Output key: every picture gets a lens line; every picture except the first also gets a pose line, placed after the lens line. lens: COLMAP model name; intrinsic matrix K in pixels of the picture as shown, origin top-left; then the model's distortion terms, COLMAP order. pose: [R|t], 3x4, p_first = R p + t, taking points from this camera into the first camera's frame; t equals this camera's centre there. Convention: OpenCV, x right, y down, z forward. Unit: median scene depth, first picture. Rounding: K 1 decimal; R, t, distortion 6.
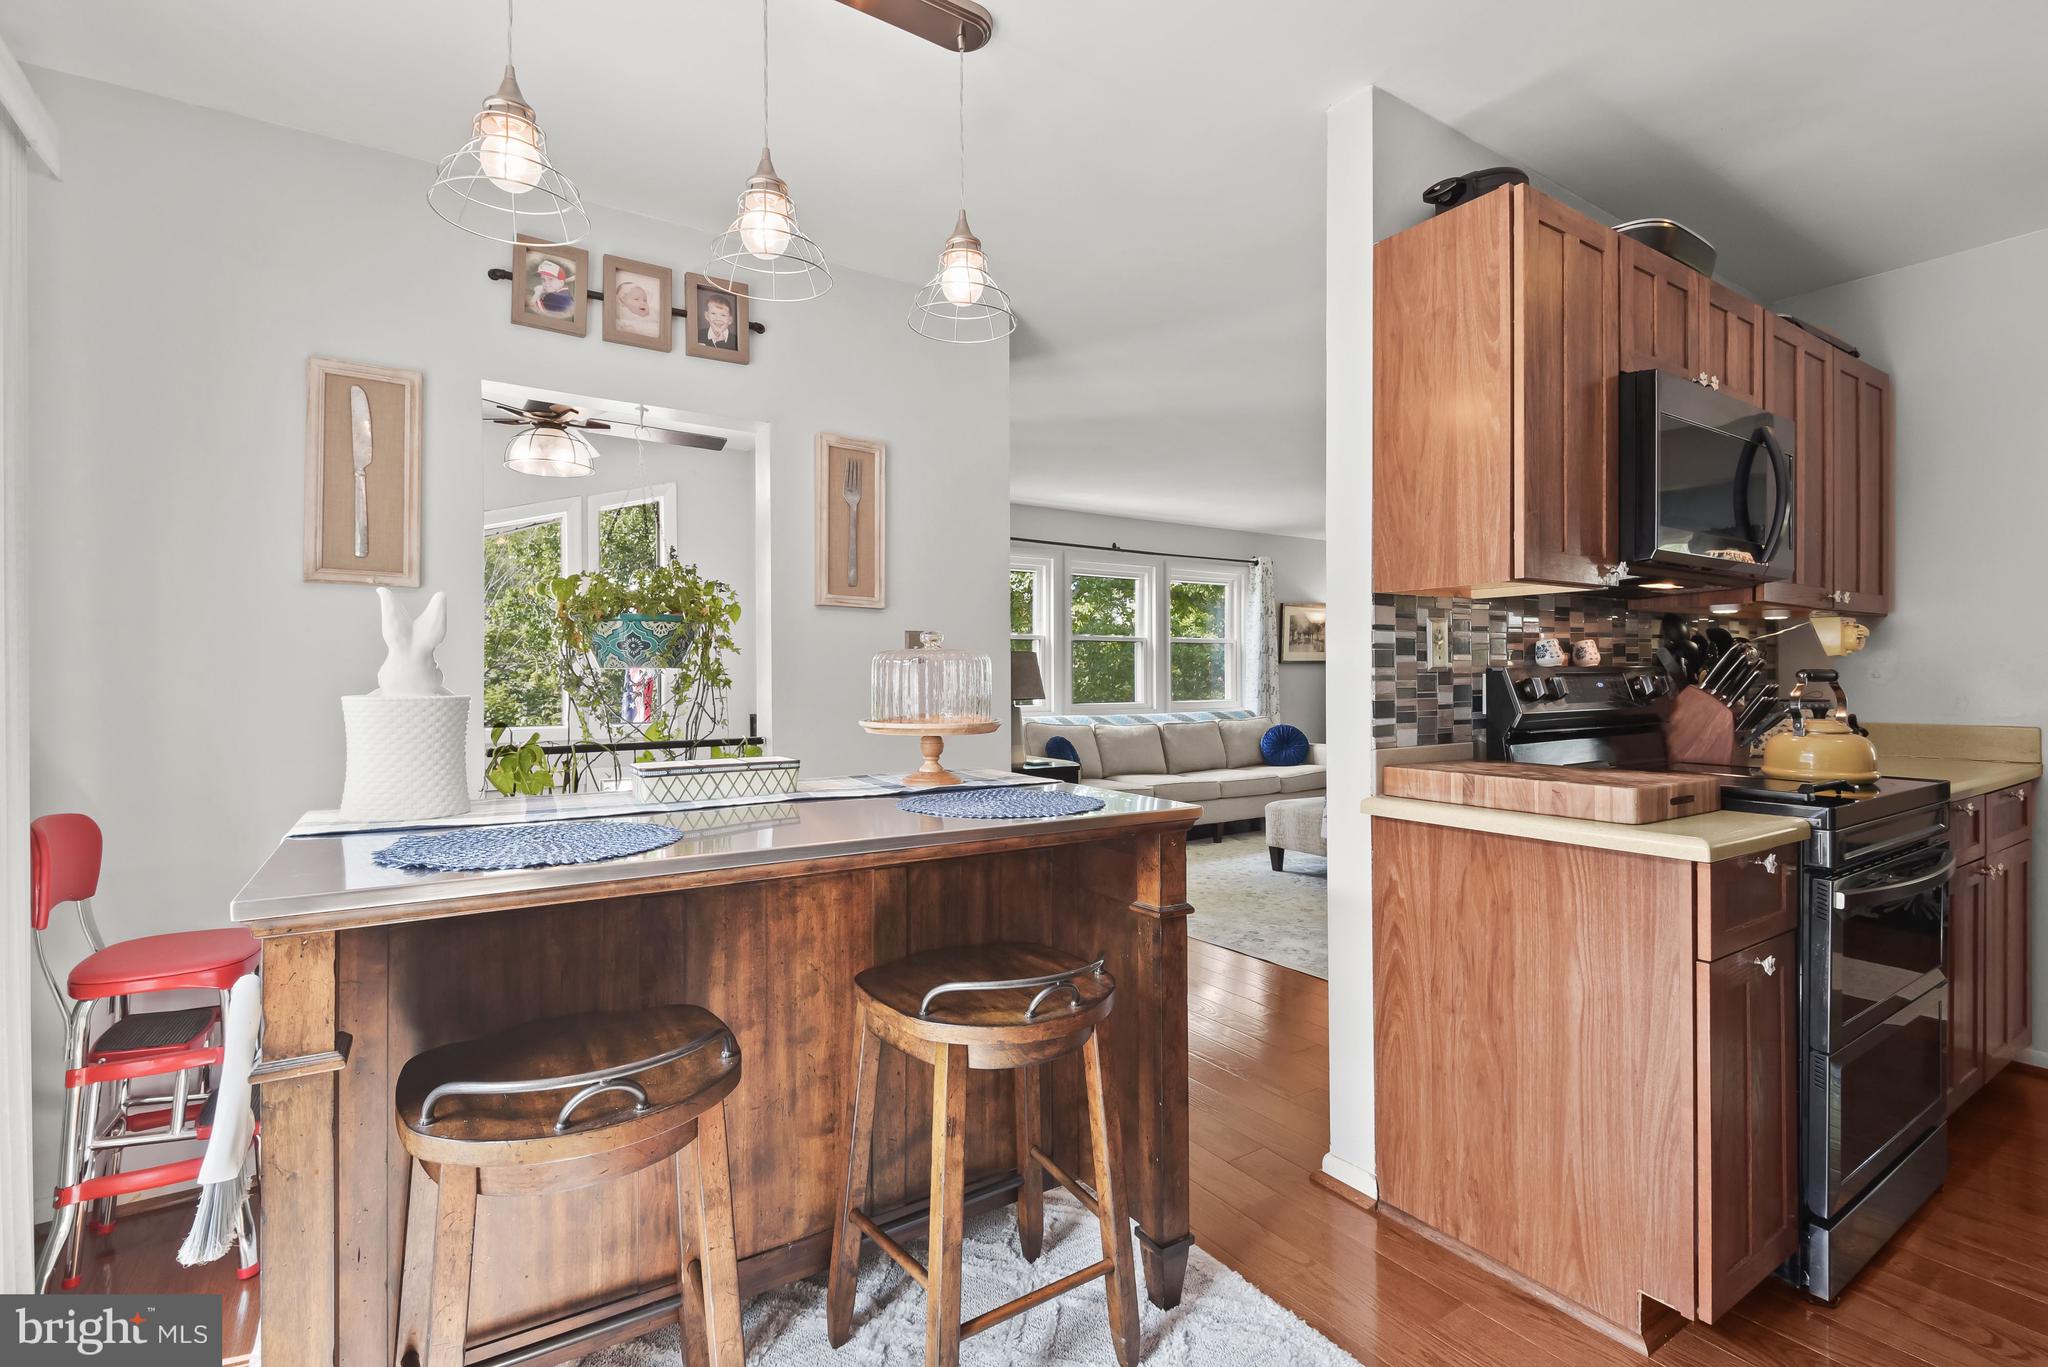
lens RADIAL K [[935.8, 0, 991.1], [0, 935.8, 674.7], [0, 0, 1]] dist [0.013551, -0.008498]
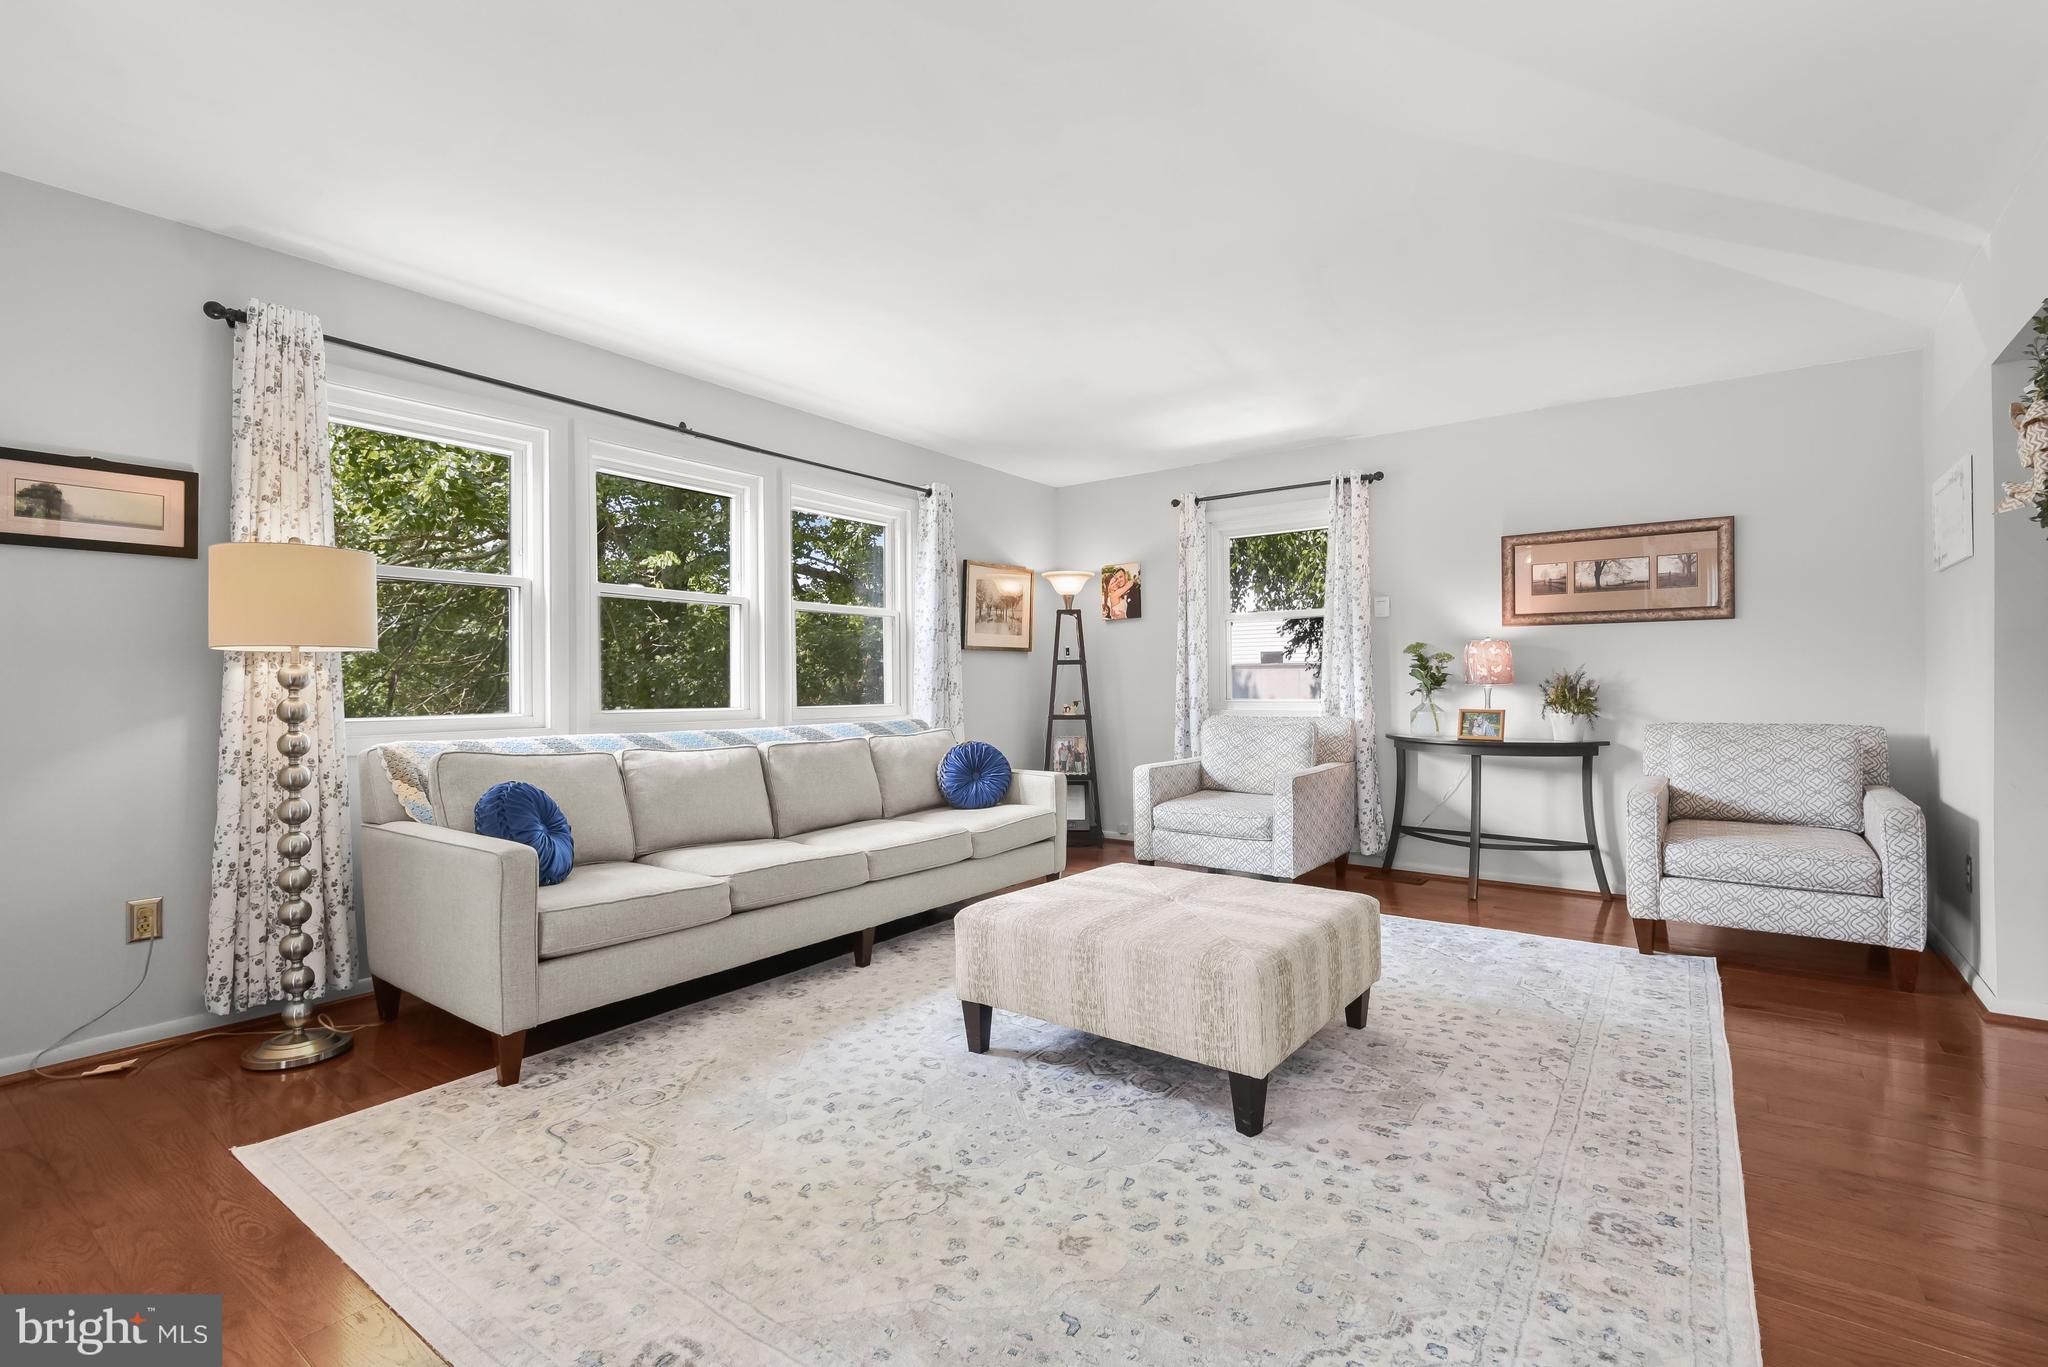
lens RADIAL K [[935.8, 0, 1006.7], [0, 935.8, 677.3], [0, 0, 1]] dist [0.013551, -0.008498]
pose [[0.933659, 0.002251, 0.358156, 0.104192], [0.001590, 0.999944, -0.010428, 0.016076], [-0.358159, 0.010306, 0.933604, 0.387786]]
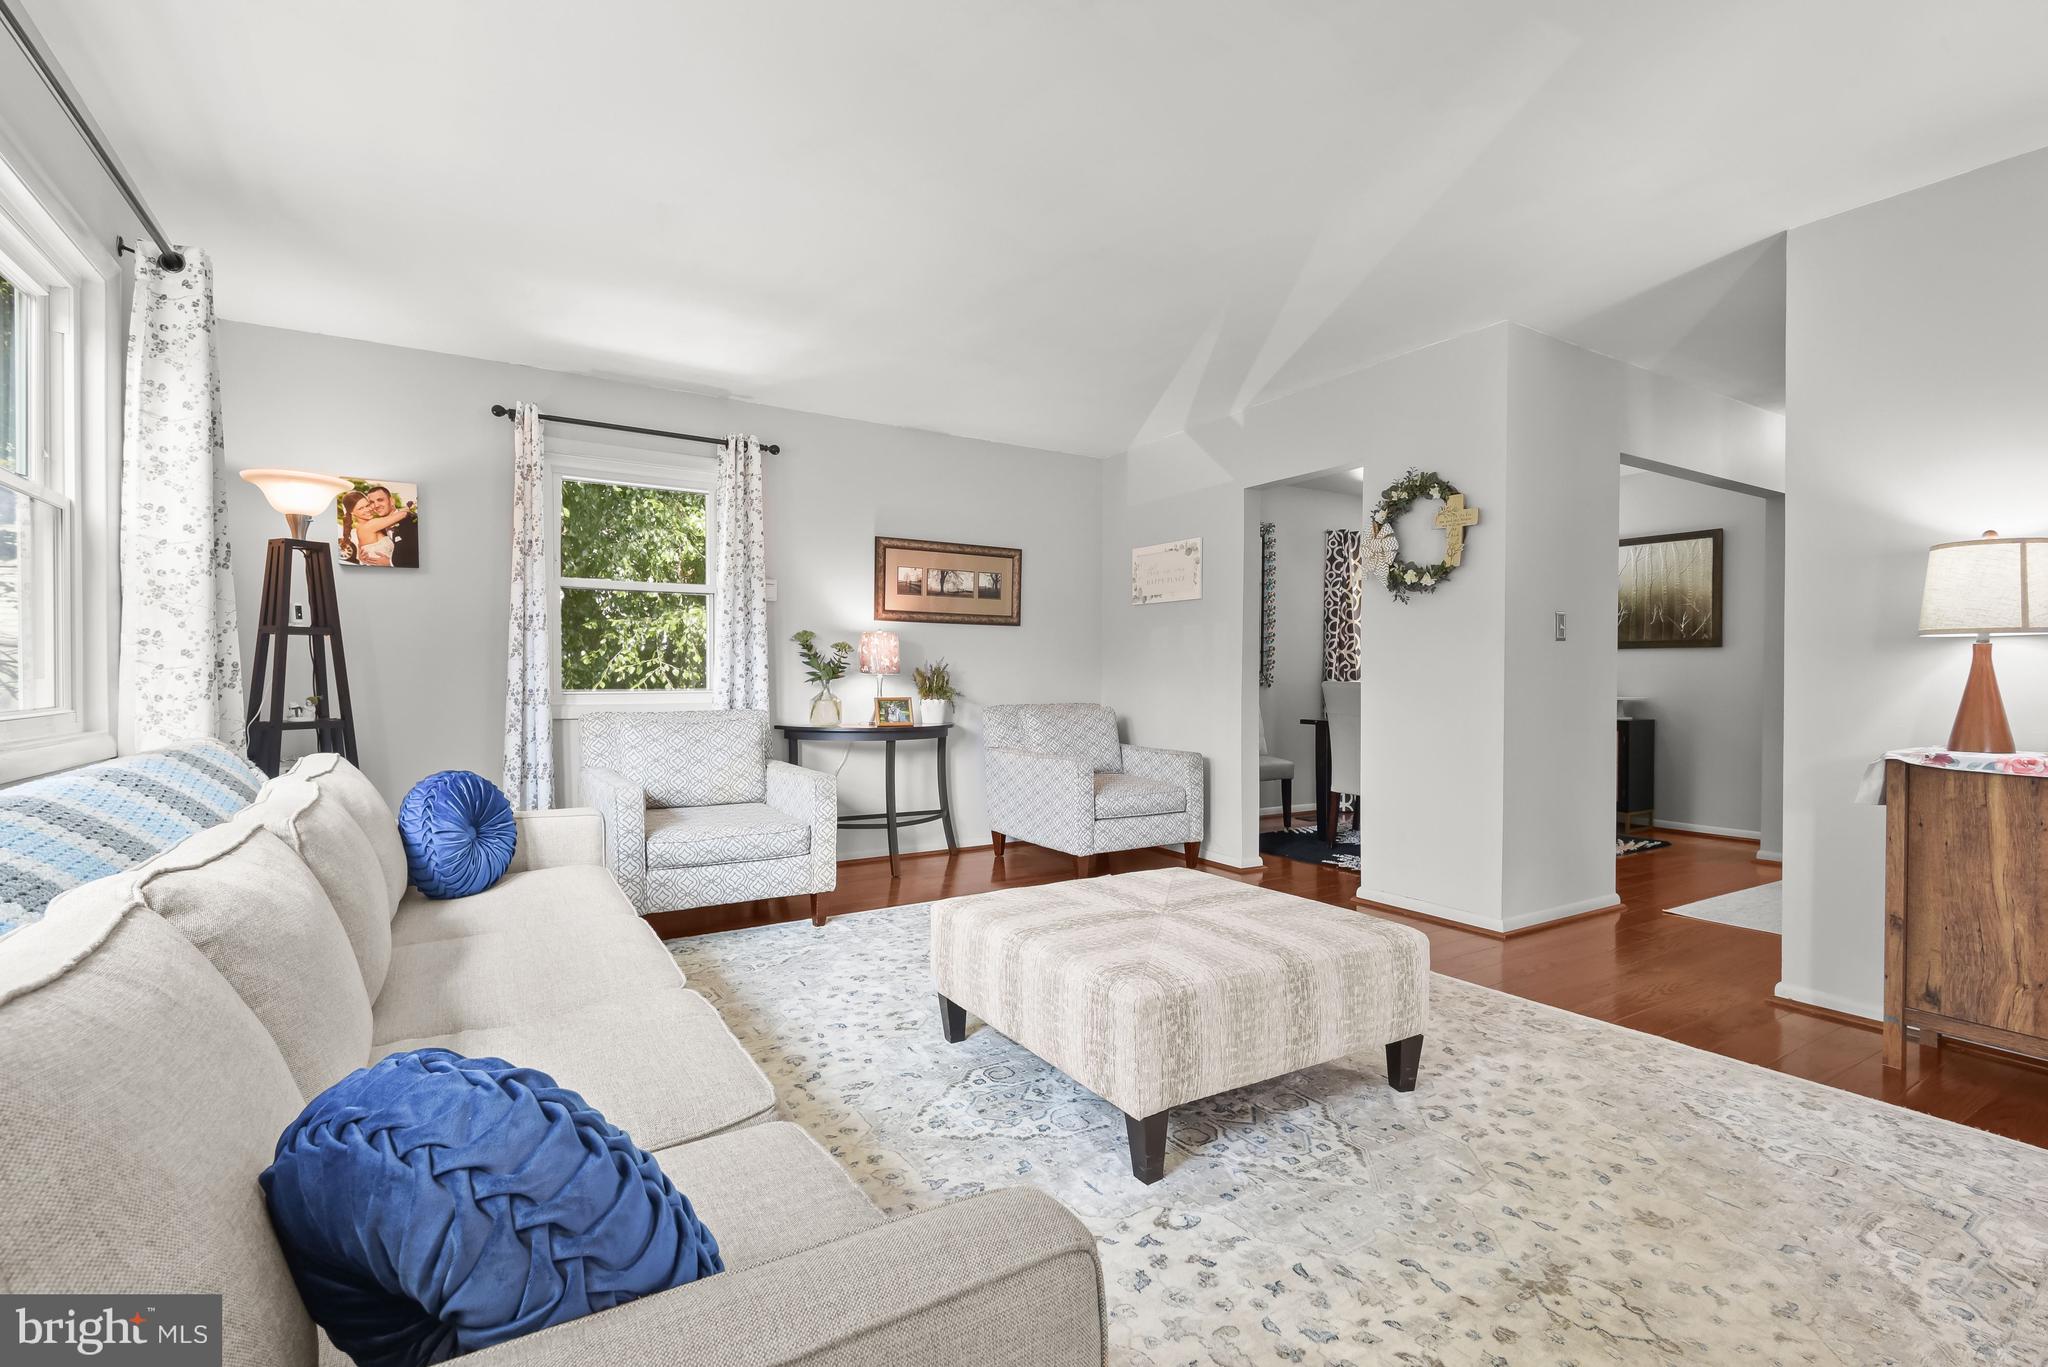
lens RADIAL K [[935.8, 0, 1011.5], [0, 935.8, 686.4], [0, 0, 1]] dist [0.013551, -0.008498]
pose [[0.000258, -0.009675, 0.999953, -0.056931], [-0.006562, 0.999932, 0.009676, 0.016423], [-0.999978, -0.006564, 0.000194, 0.821303]]
